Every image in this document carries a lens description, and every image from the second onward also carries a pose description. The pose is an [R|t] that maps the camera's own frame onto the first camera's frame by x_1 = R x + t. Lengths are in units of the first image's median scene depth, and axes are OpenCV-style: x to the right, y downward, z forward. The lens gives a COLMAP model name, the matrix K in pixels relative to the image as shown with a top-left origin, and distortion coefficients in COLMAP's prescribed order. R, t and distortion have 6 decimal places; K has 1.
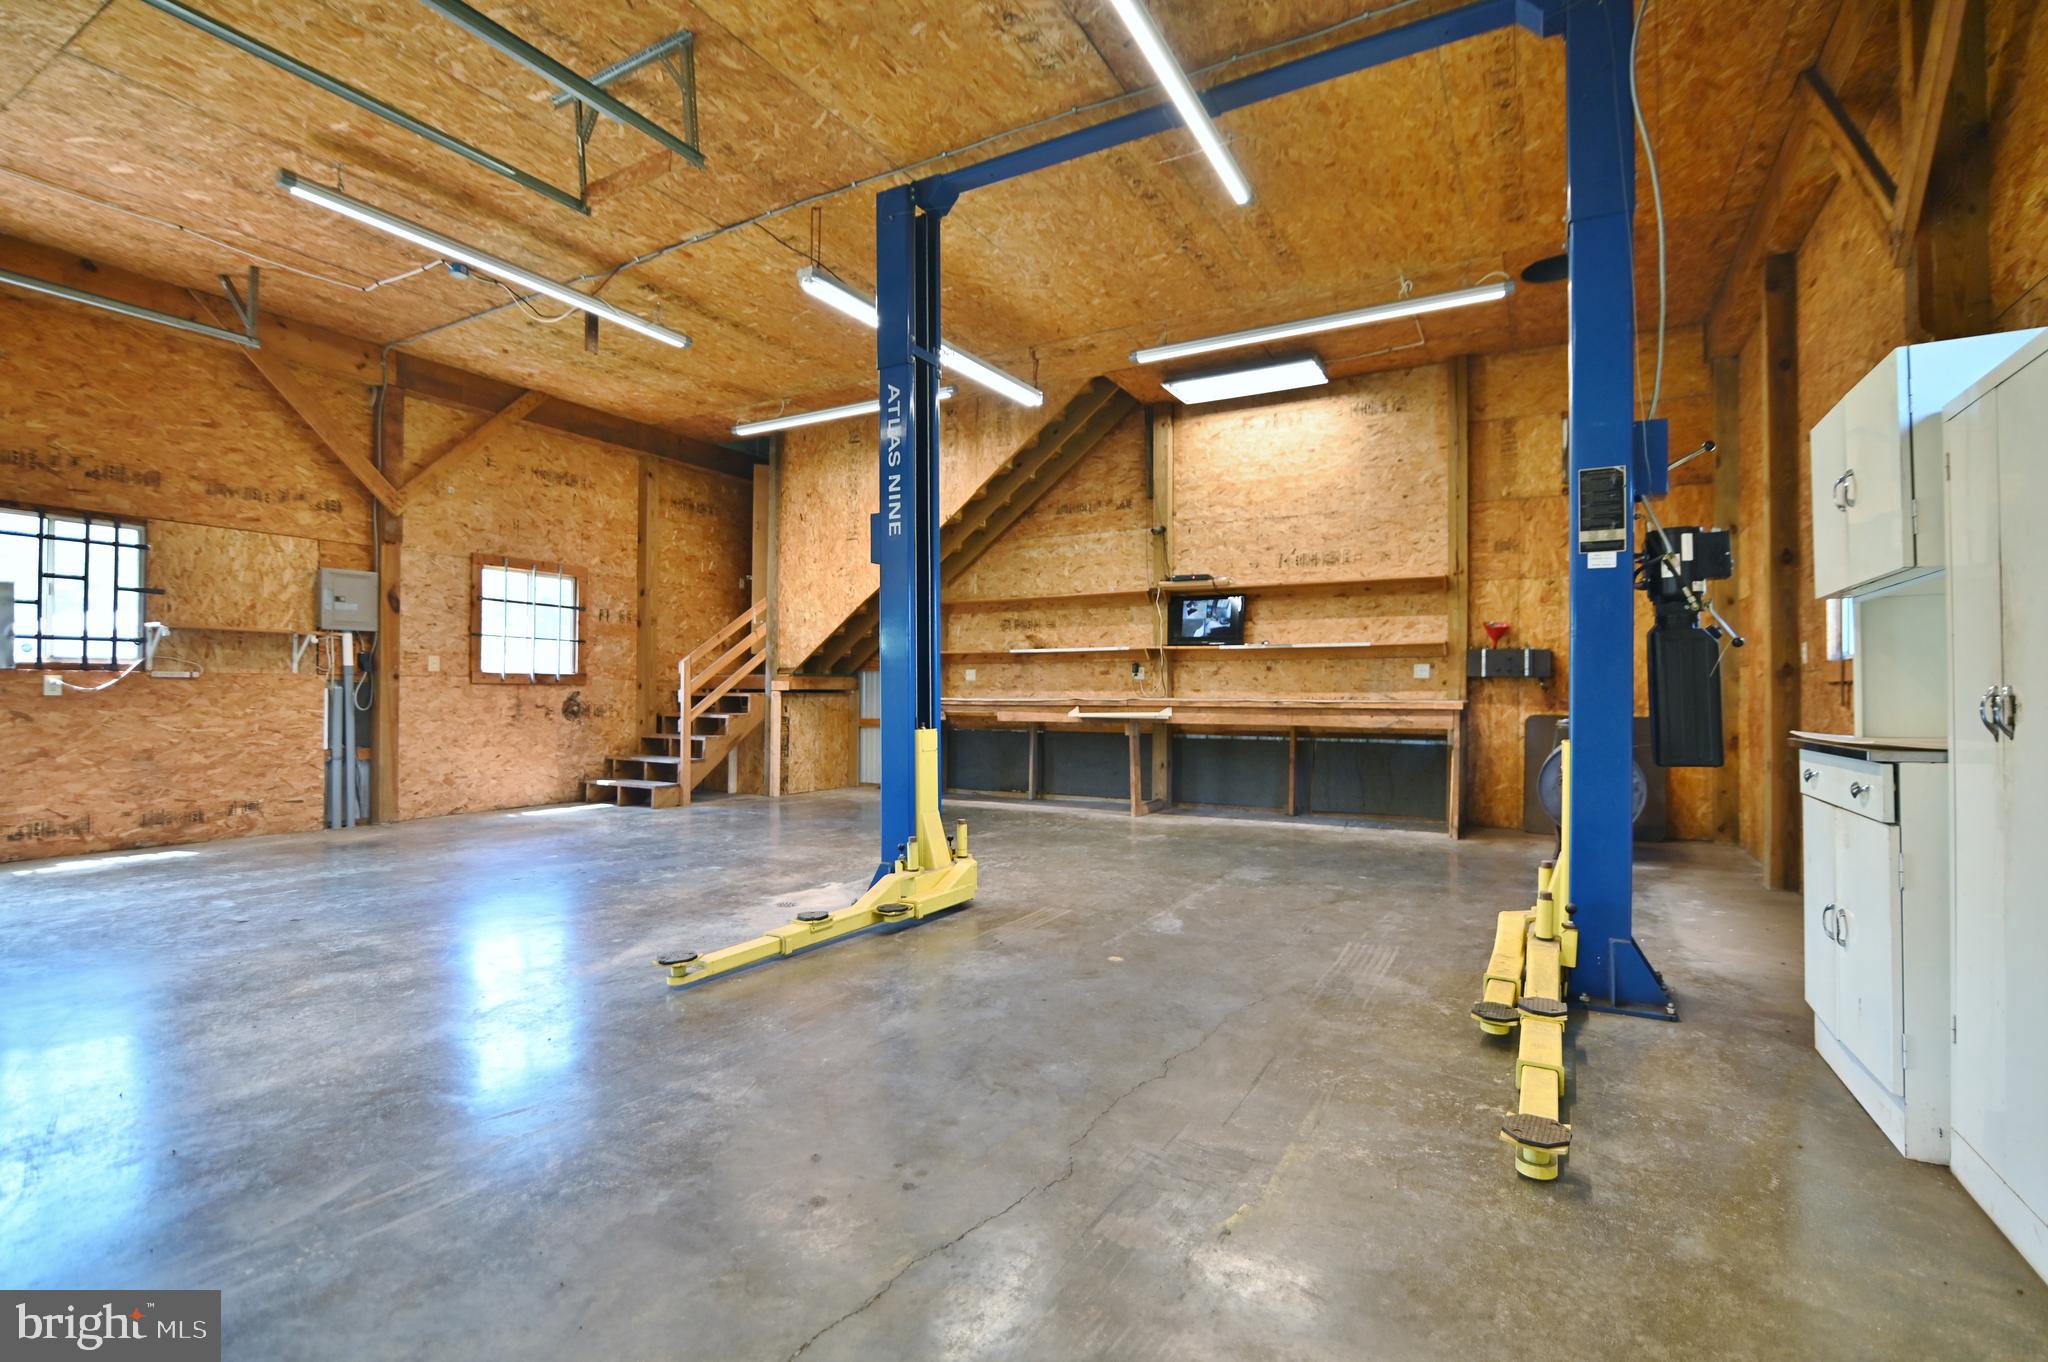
lens RADIAL K [[934.4, 0, 1016.3], [0, 934.4, 680.3], [0, 0, 1]] dist [-0.001266, 0.000060]
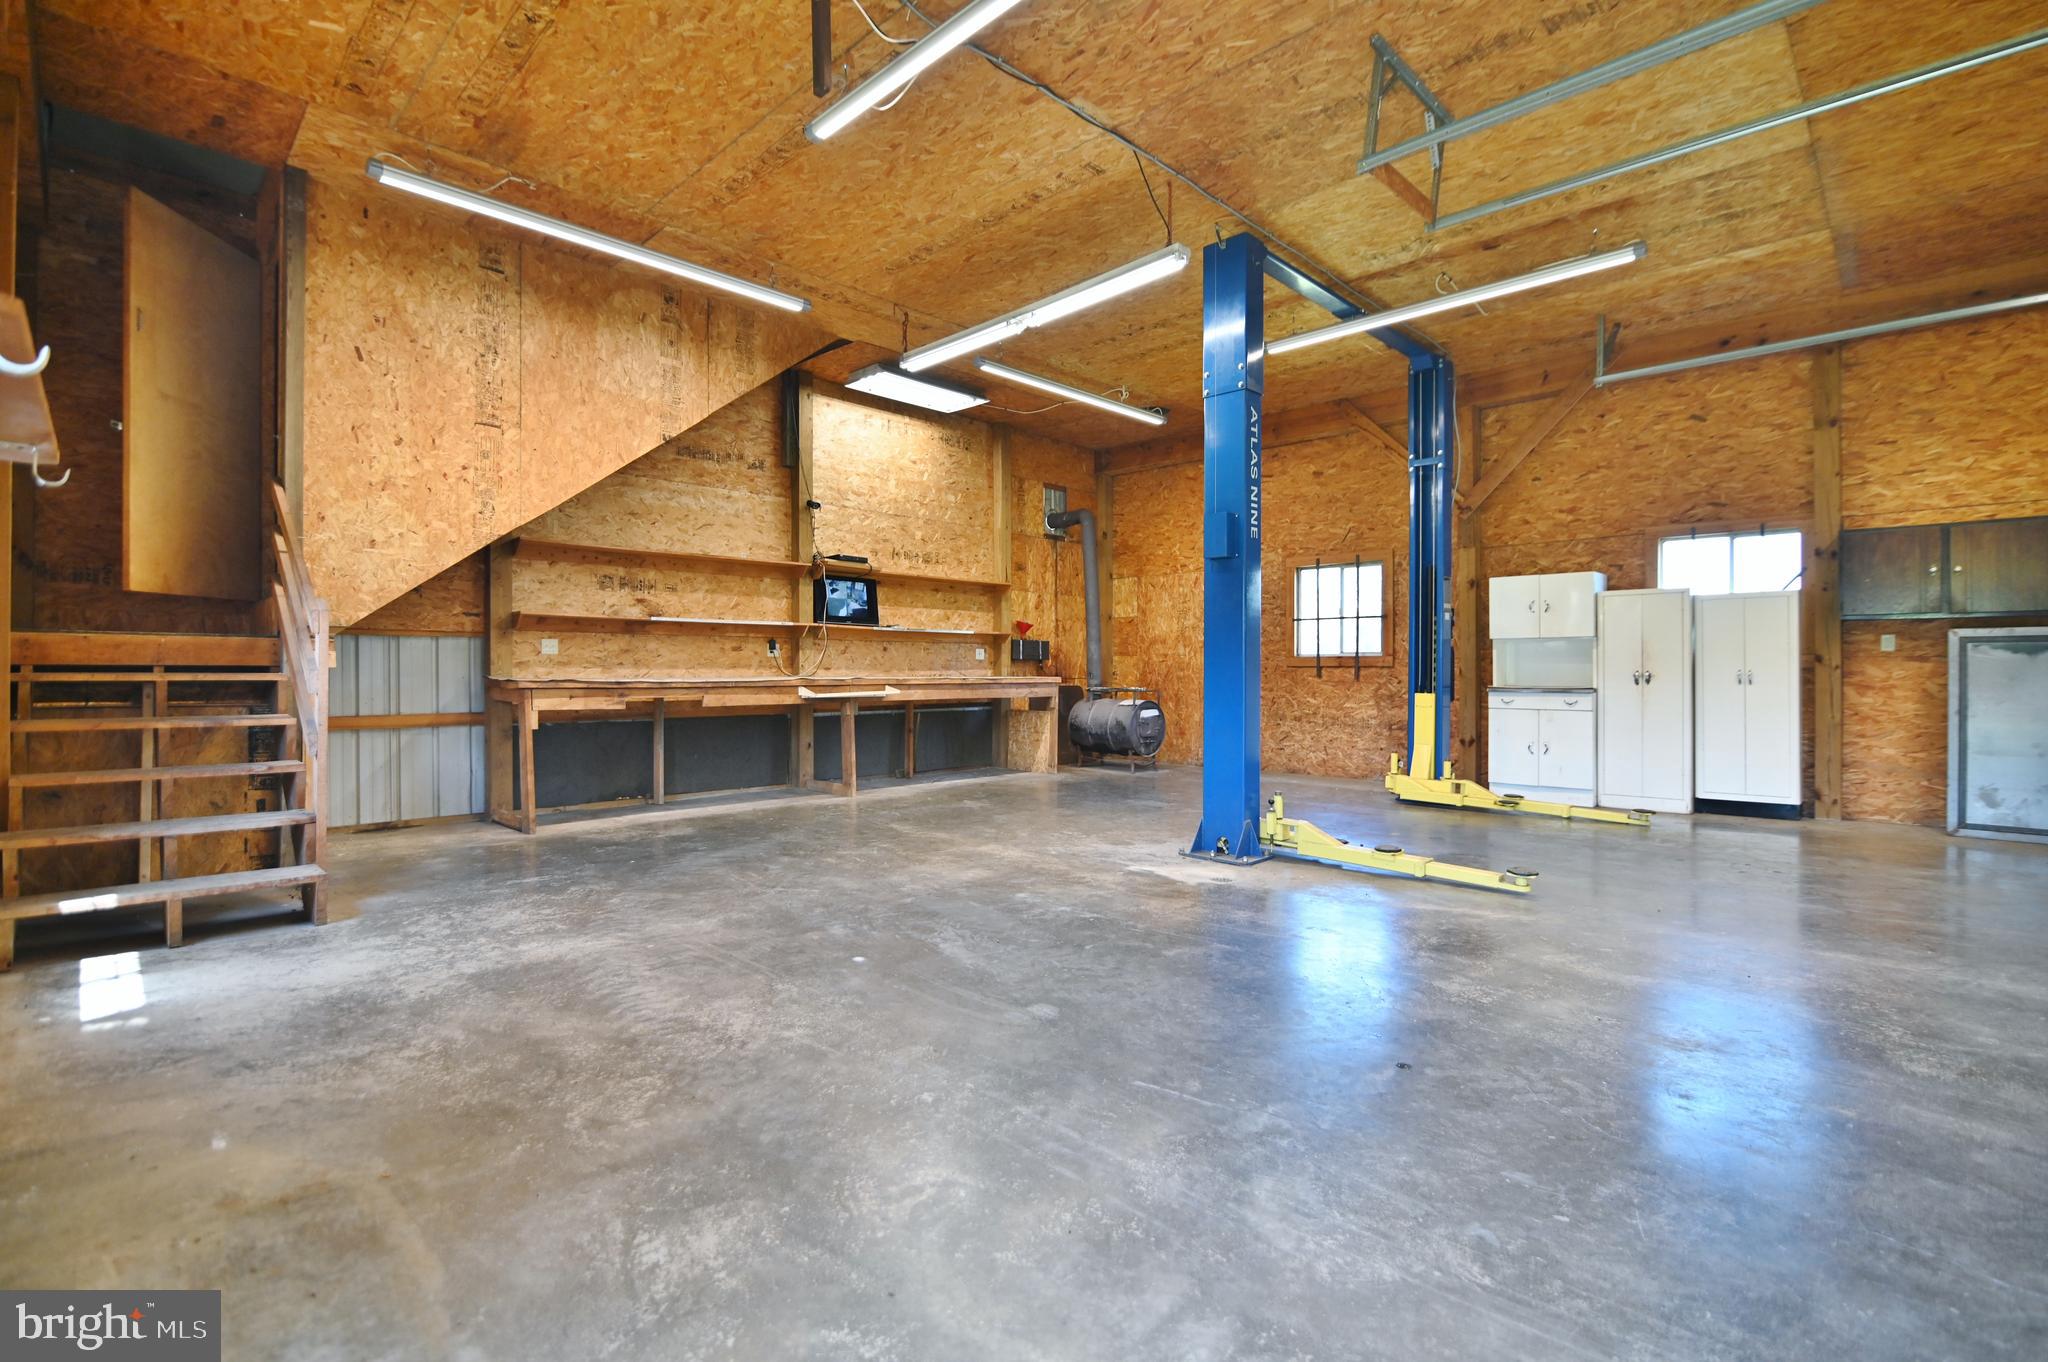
lens RADIAL K [[934.4, 0, 1014.9], [0, 934.4, 673.7], [0, 0, 1]] dist [-0.001266, 0.000060]
pose [[0.268475, -0.008110, 0.963252, -0.734082], [-0.013347, 0.999837, 0.012138, 0.001473], [-0.963194, -0.016115, 0.268323, 0.535479]]
